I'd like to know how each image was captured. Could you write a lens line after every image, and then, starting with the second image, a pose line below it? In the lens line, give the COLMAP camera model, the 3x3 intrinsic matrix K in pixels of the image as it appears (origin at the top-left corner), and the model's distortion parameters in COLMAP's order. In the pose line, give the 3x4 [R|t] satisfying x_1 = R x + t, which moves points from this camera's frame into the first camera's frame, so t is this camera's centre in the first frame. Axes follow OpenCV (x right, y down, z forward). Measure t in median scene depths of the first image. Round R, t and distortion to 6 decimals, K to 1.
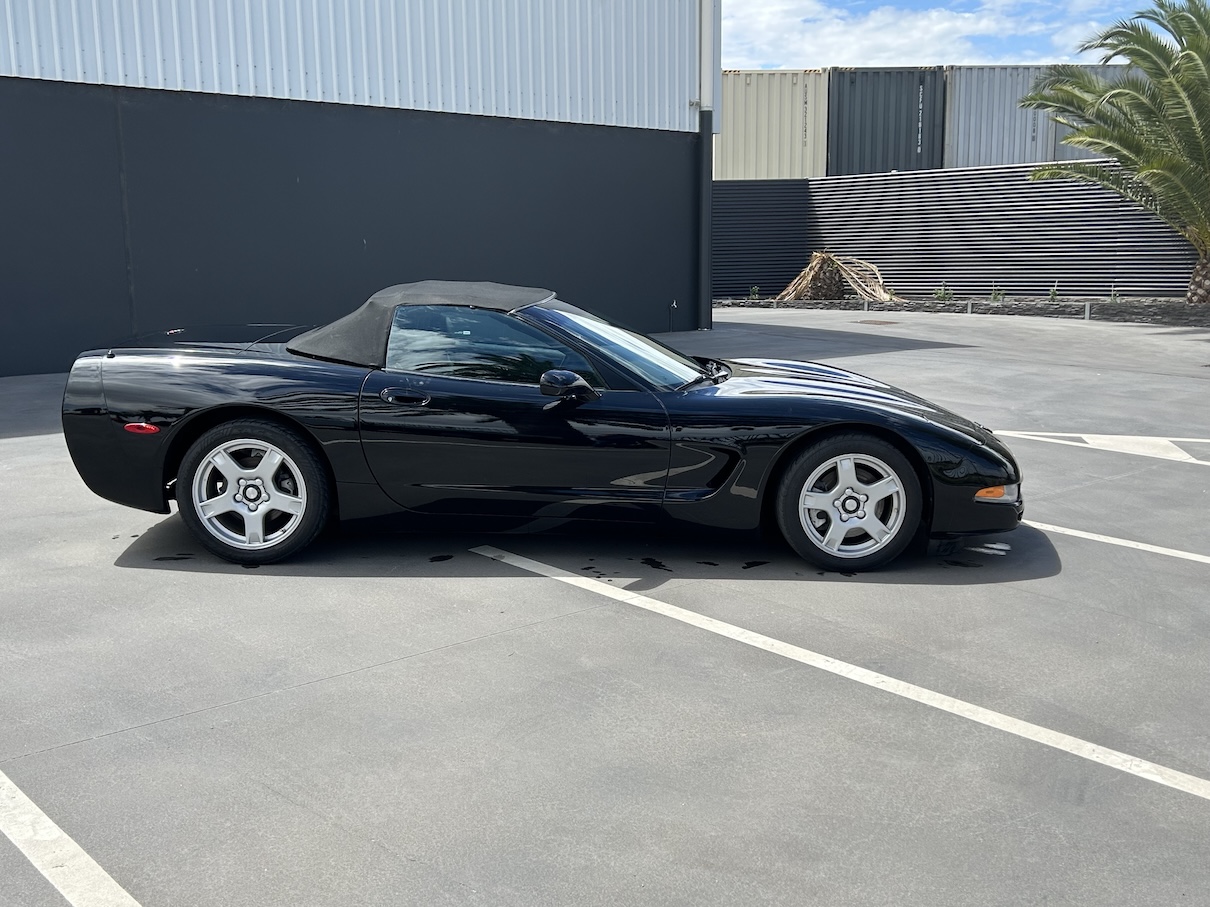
lens RADIAL K [[1231.3, 0, 610.8], [0, 1231.3, 455.7], [0, 0, 1]] dist [0.148008, -0.364506]
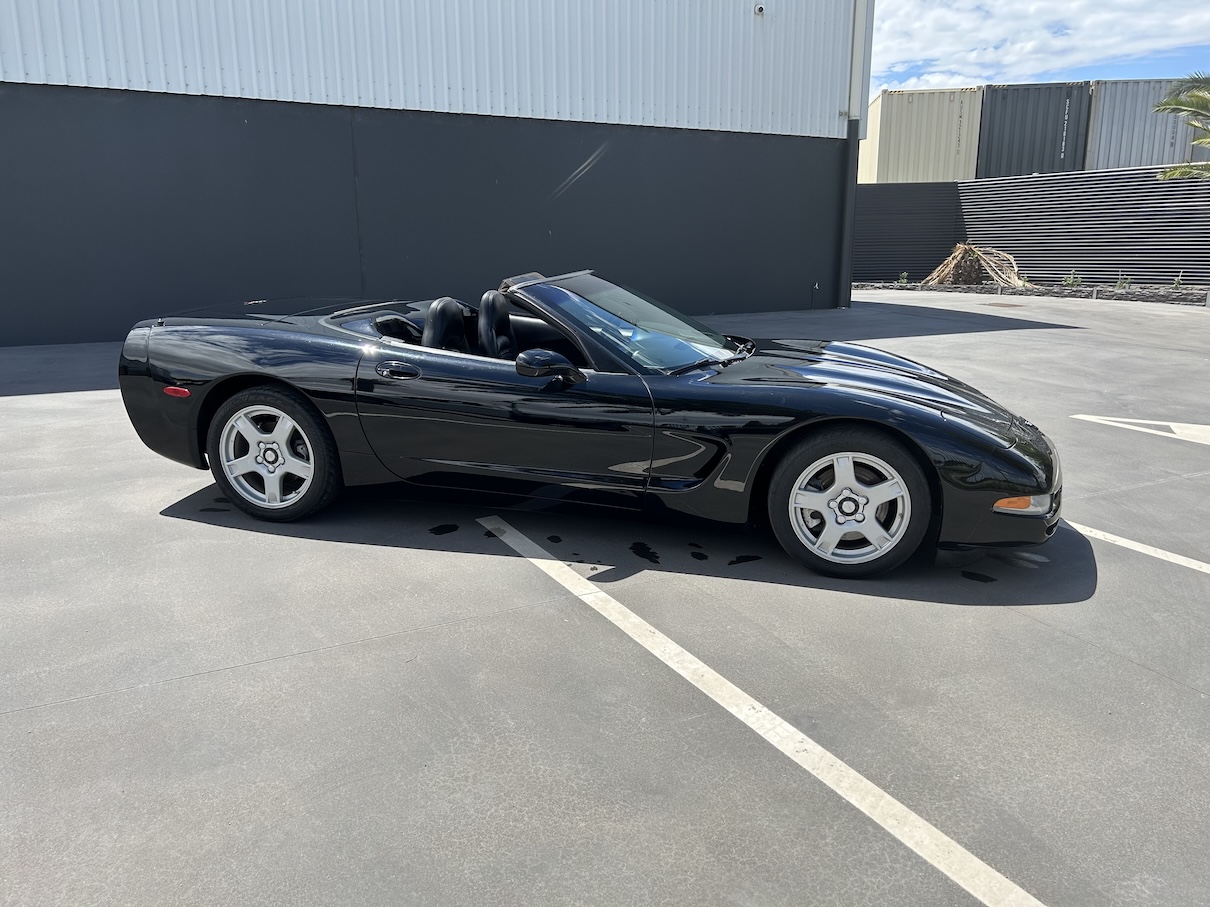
lens RADIAL K [[907.6, 0, 599.6], [0, 907.6, 449.6], [0, 0, 1]] dist [0.051676, -0.059728]
pose [[0.973606, 0.055485, -0.221387, 0.158649], [-0.042862, 0.997191, 0.061424, -0.035497], [0.224174, -0.050314, 0.973250, 0.298564]]
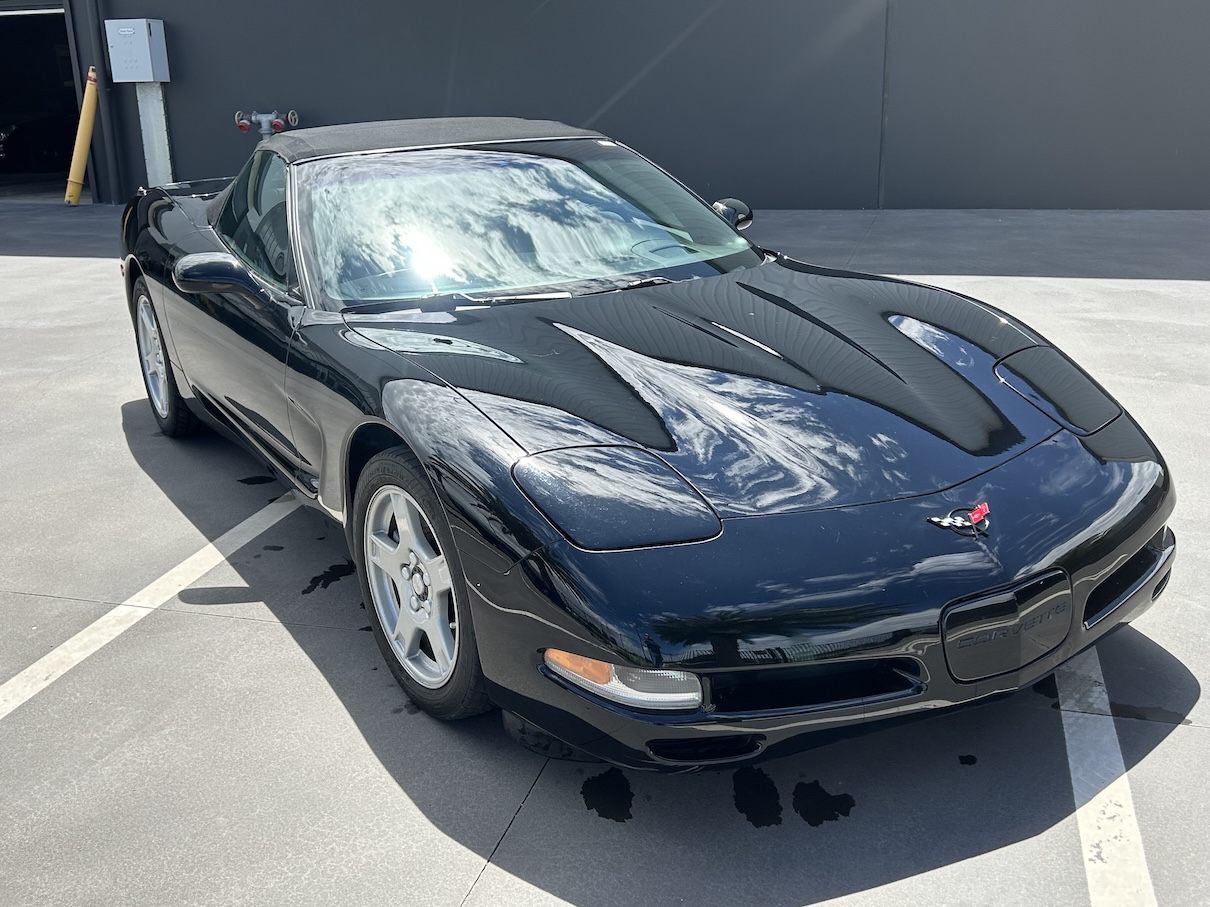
lens RADIAL K [[1190.7, 0, 605.0], [0, 1190.7, 453.5], [0, 0, 1]] dist [0.120399, -0.242266]
pose [[0.538178, 0.240217, -0.807874, 0.610309], [-0.123073, 0.970648, 0.206630, -0.121885], [0.833797, -0.011776, 0.551946, 0.778305]]
